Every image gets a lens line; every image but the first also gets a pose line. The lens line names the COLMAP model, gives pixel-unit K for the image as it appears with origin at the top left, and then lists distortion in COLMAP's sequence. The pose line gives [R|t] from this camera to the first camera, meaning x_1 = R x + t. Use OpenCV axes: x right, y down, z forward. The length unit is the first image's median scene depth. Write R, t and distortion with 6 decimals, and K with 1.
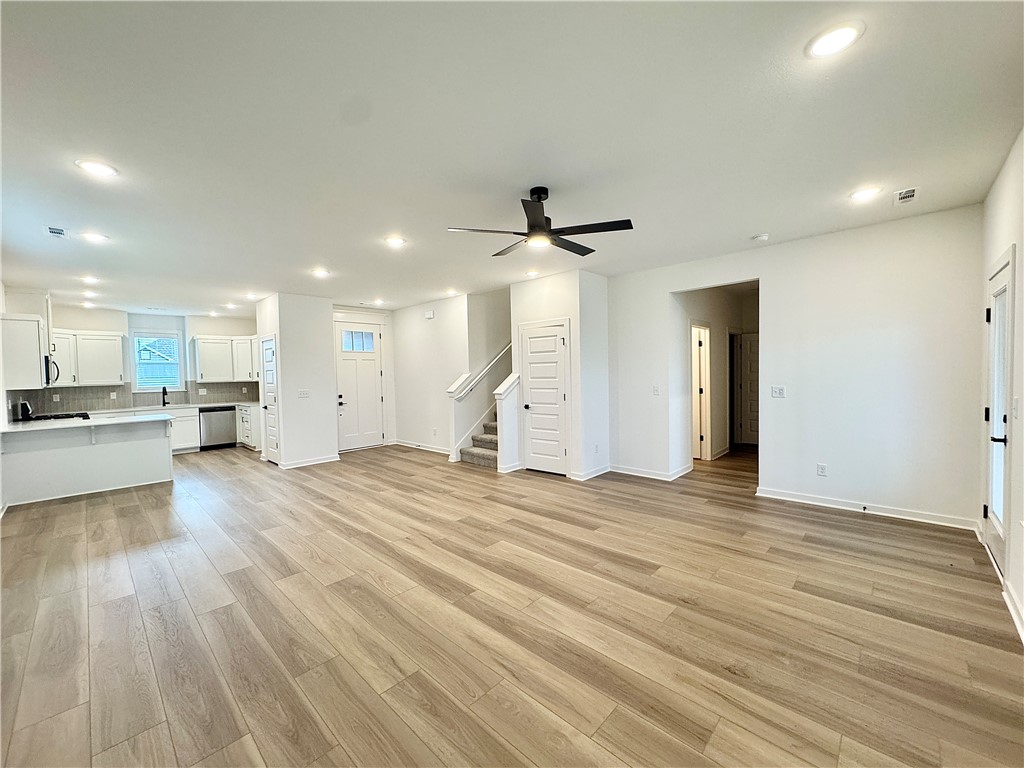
lens RADIAL K [[408.7, 0, 512.3], [0, 408.7, 383.0], [0, 0, 1]] dist [-0.004900, 0.000187]
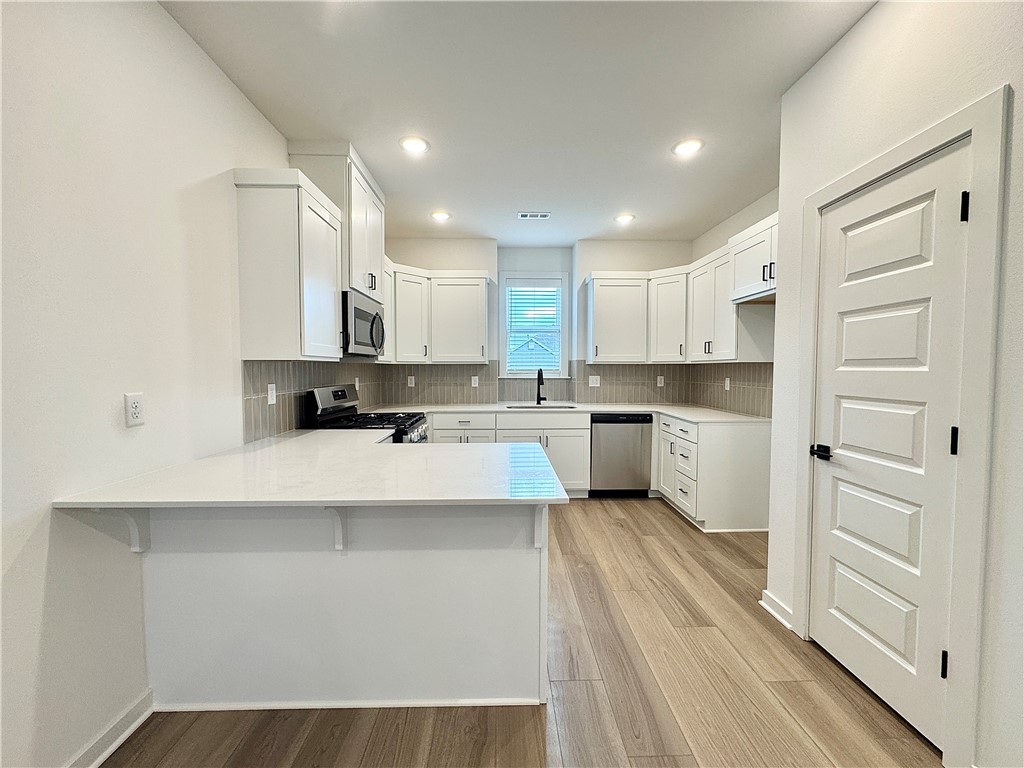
lens RADIAL K [[408.7, 0, 512.1], [0, 408.7, 383.9], [0, 0, 1]] dist [-0.004900, 0.000187]
pose [[0.707868, 0.049691, -0.704595, -0.761289], [-0.036172, 0.998764, 0.034098, 0.017433], [0.705418, 0.001350, 0.708790, 0.901366]]
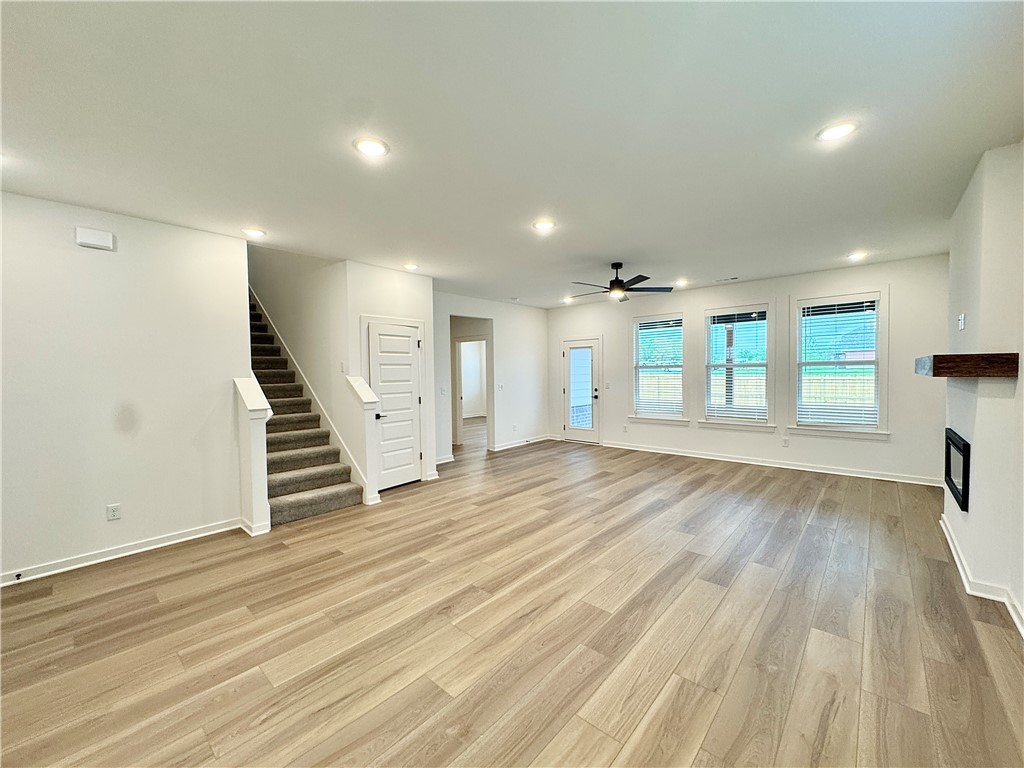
lens RADIAL K [[408.7, 0, 512.4], [0, 408.7, 385.9], [0, 0, 1]] dist [-0.004900, 0.000187]
pose [[-0.027955, -0.012461, 0.999532, -0.926971], [0.041664, 0.999039, 0.013620, -0.004432], [-0.998741, 0.042025, -0.027408, 0.861885]]
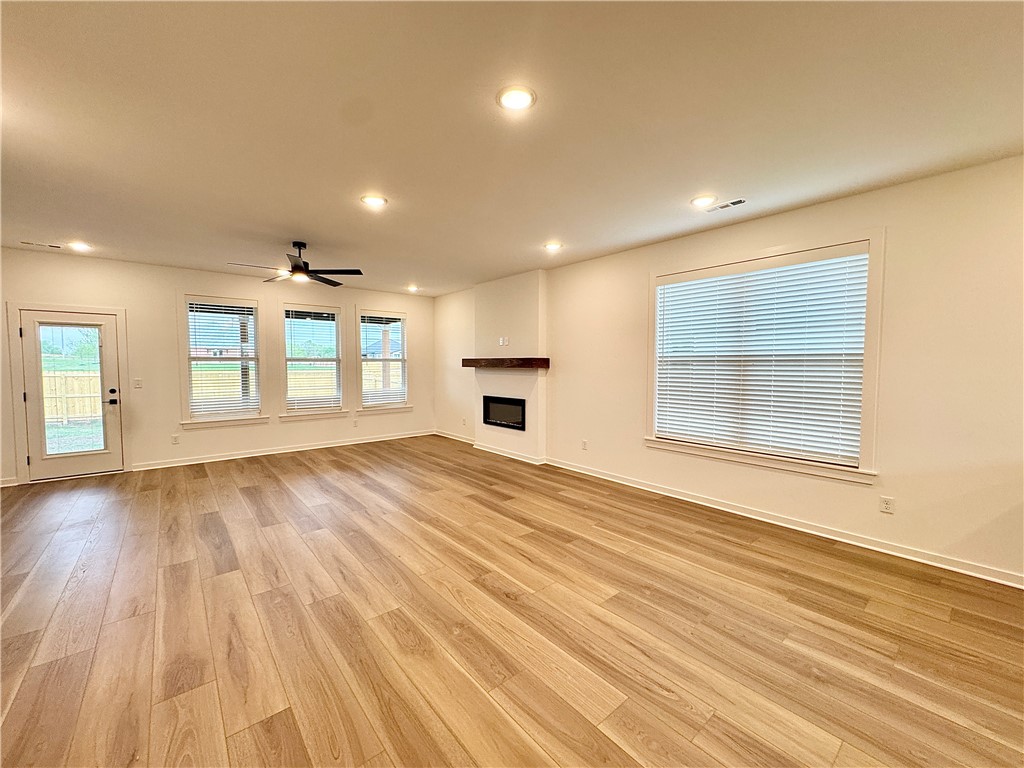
lens RADIAL K [[408.7, 0, 510.4], [0, 408.7, 385.5], [0, 0, 1]] dist [-0.004900, 0.000187]
pose [[-0.993354, 0.014262, 0.114208, -0.501847], [0.023188, 0.996745, 0.077215, -0.025390], [-0.112735, 0.079350, -0.990452, 1.406051]]
